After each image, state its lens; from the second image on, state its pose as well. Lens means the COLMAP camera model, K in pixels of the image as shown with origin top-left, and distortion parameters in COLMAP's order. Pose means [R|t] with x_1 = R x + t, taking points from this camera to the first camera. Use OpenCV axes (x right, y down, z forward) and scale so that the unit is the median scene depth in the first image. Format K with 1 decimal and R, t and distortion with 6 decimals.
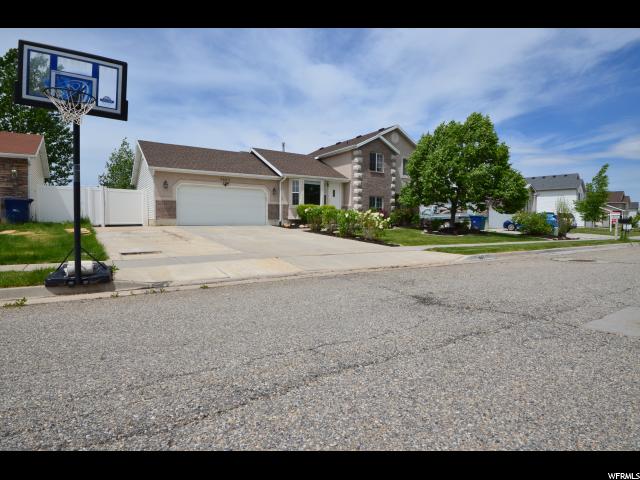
lens RADIAL K [[349.5, 0, 315.2], [0, 349.5, 236.6], [0, 0, 1]] dist [-0.006546, -0.010741]
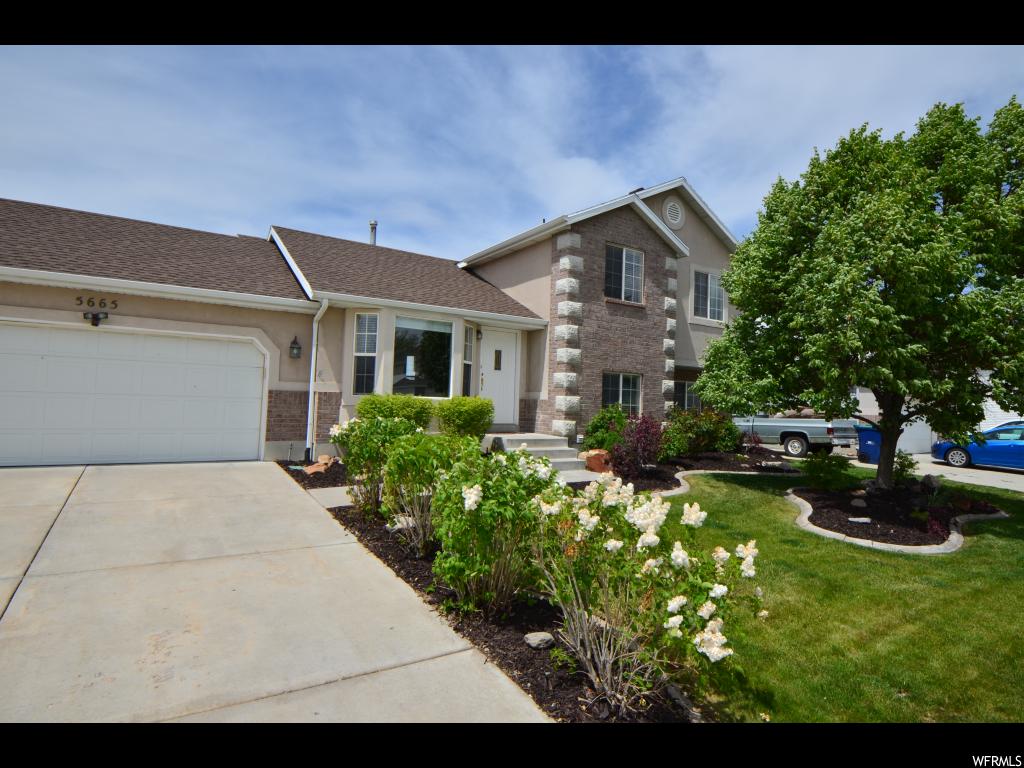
lens RADIAL K [[559.2, 0, 518.5], [0, 559.2, 385.1], [0, 0, 1]] dist [-0.006546, -0.010741]
pose [[0.999658, 0.025604, 0.005303, 0.073190], [-0.025116, 0.996666, -0.077625, -0.059925], [-0.007273, 0.077465, 0.996969, 0.473459]]
